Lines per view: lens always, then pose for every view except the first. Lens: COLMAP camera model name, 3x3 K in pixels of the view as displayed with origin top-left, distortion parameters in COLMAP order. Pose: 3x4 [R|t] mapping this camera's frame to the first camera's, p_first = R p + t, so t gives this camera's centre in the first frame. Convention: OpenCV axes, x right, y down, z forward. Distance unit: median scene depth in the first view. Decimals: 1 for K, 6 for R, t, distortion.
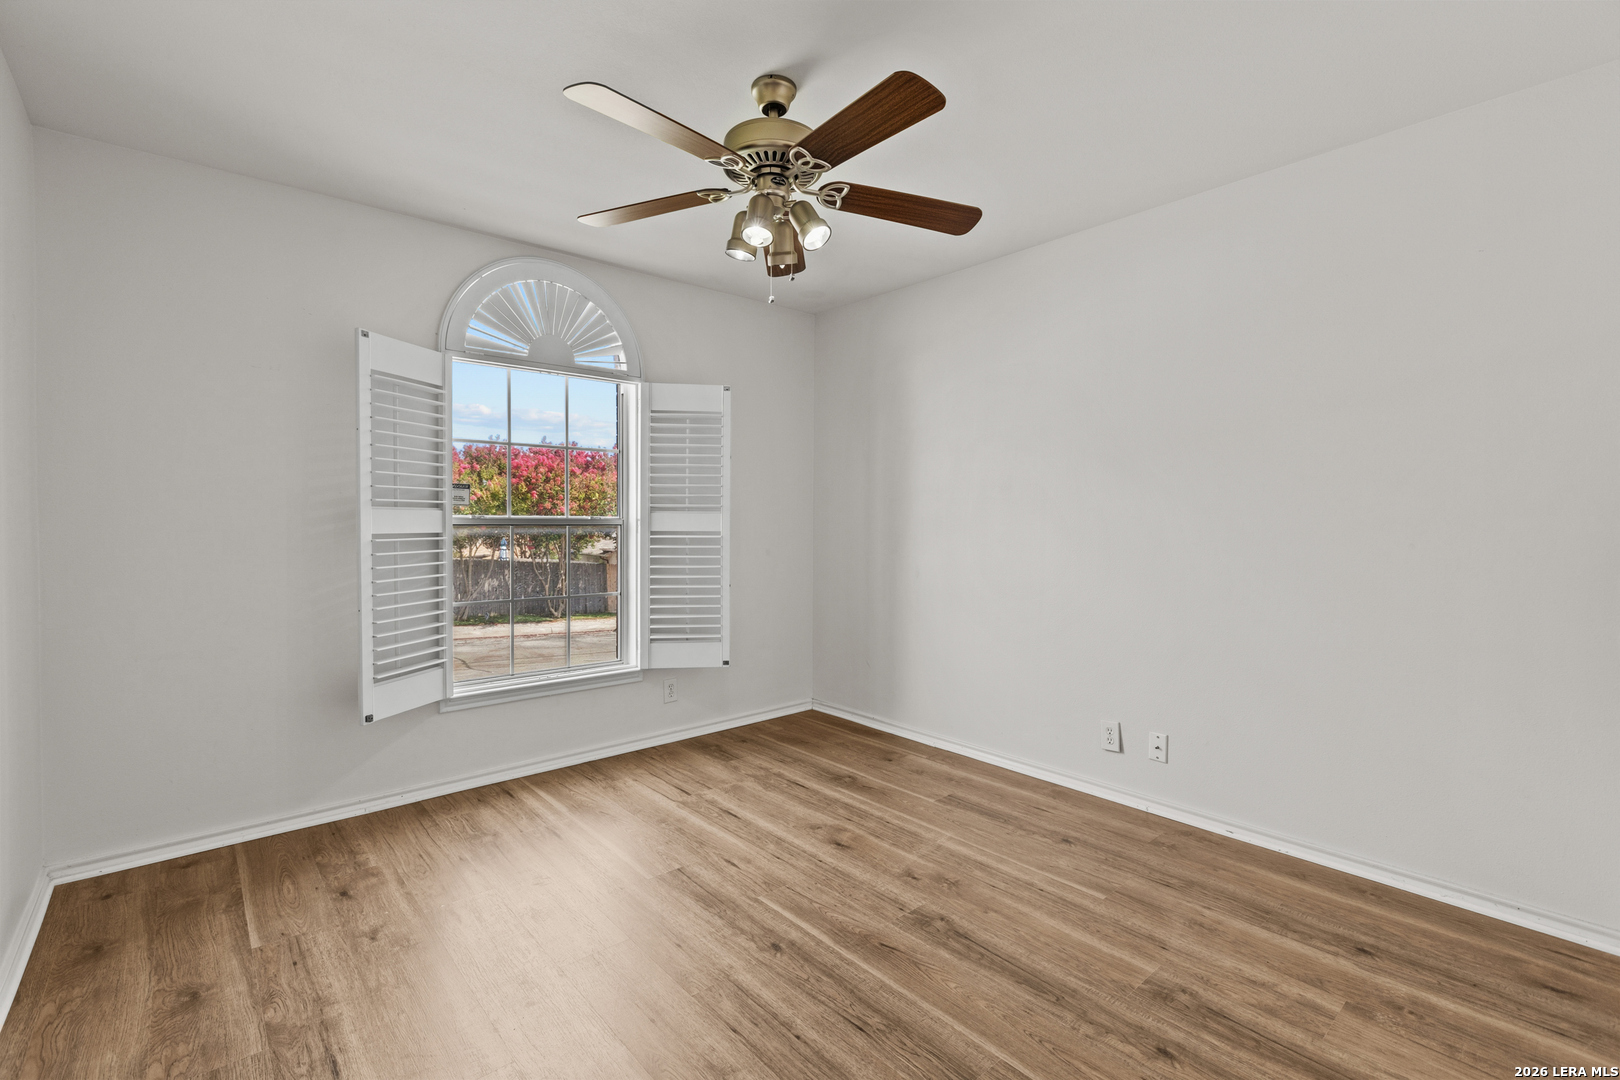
lens RADIAL K [[728.9, 0, 809.3], [0, 728.9, 534.1], [0, 0, 1]] dist [0.010786, 0.000532]
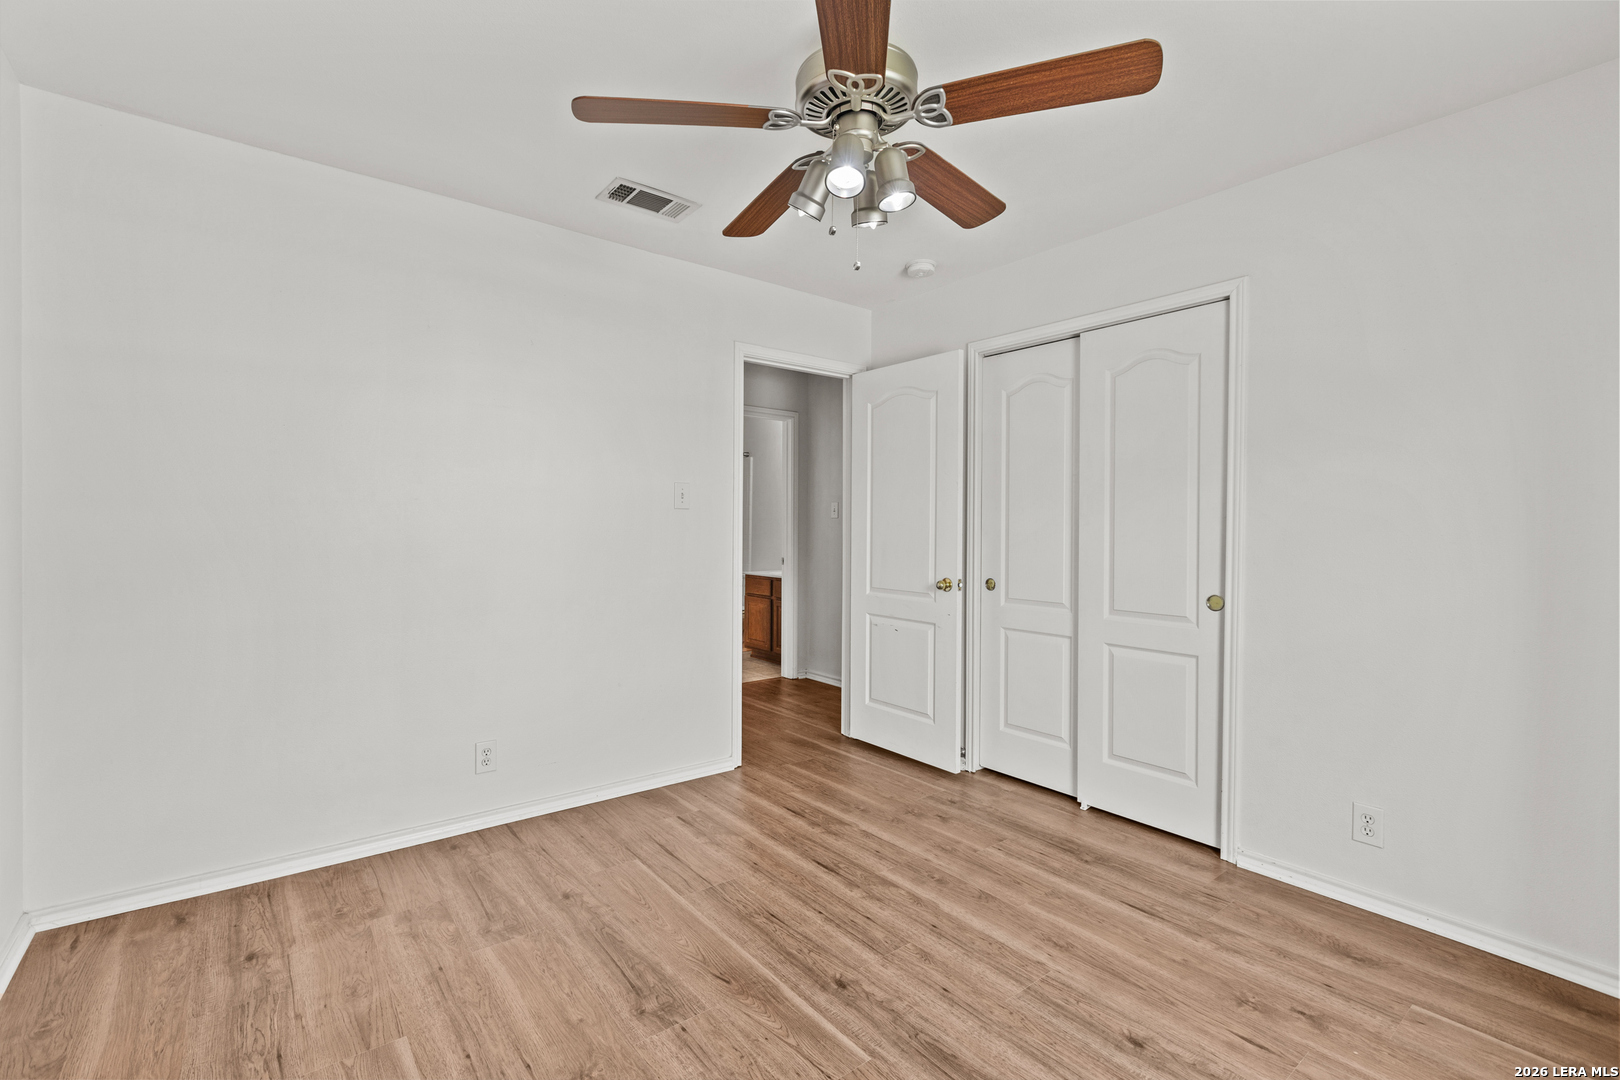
lens RADIAL K [[728.9, 0, 811.2], [0, 728.9, 535.7], [0, 0, 1]] dist [0.010786, 0.000532]
pose [[-0.998912, -0.010698, 0.045387, -0.044765], [-0.009231, 0.999432, 0.032408, -0.044366], [-0.045707, 0.031953, -0.998444, 1.974823]]
